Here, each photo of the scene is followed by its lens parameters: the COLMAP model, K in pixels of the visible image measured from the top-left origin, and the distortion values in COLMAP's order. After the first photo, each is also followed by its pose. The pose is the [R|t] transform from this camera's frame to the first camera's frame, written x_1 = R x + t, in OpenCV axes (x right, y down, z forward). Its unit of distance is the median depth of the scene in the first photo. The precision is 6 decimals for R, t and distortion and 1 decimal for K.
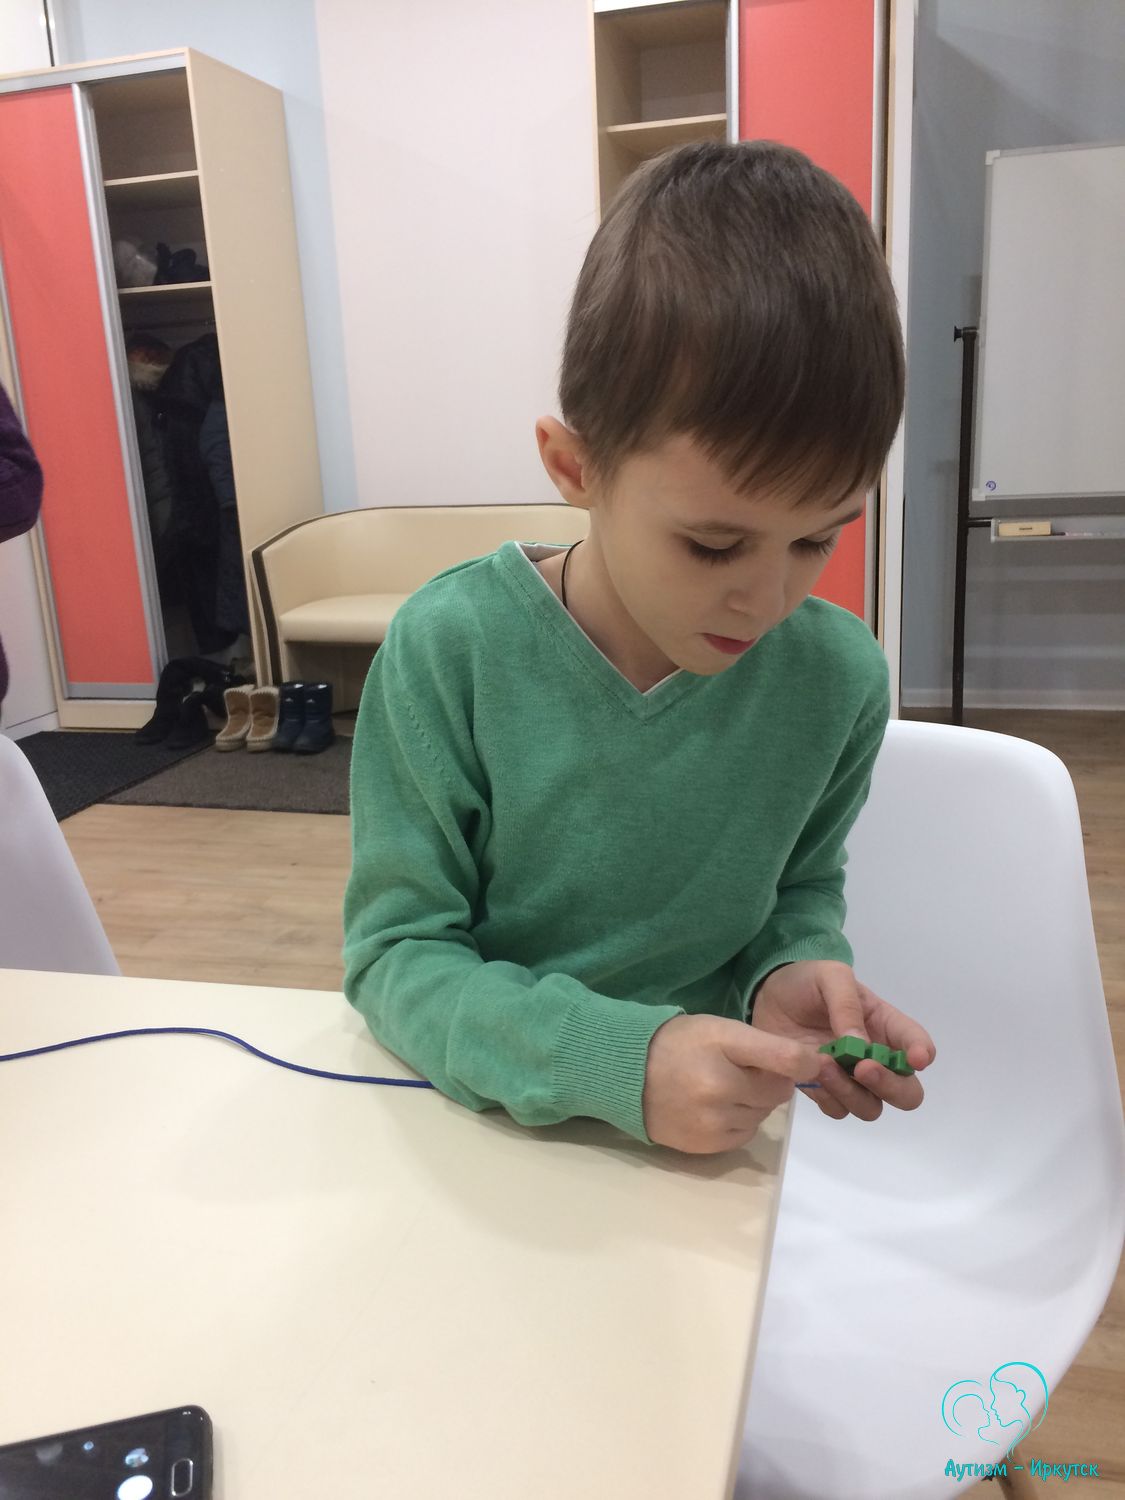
lens RADIAL K [[1286.5, 0, 562.5], [0, 1286.5, 750.0], [0, 0, 1]] dist [0.096868, -0.127192]
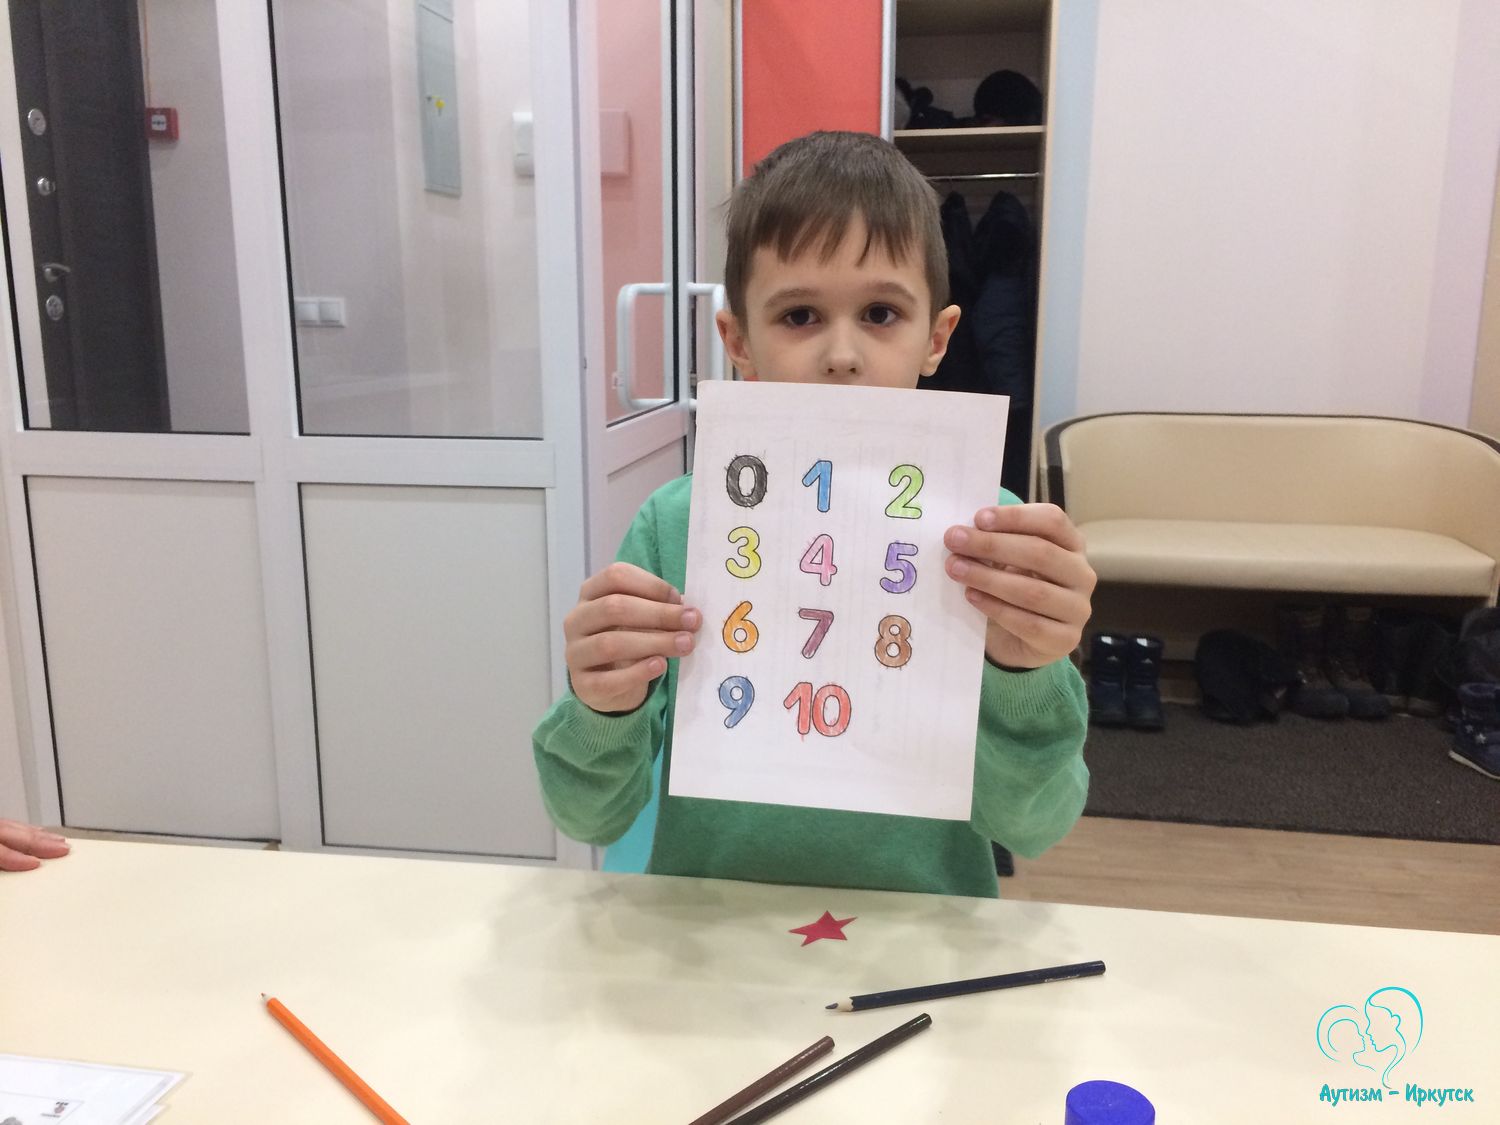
lens RADIAL K [[1286.5, 0, 750.0], [0, 1286.5, 562.5], [0, 0, 1]] dist [0.096868, -0.127192]
pose [[0.992016, 0.022986, 0.123996, -0.522019], [-0.015622, 0.998073, -0.060046, -0.045804], [-0.125137, 0.057629, 0.990464, 0.254659]]
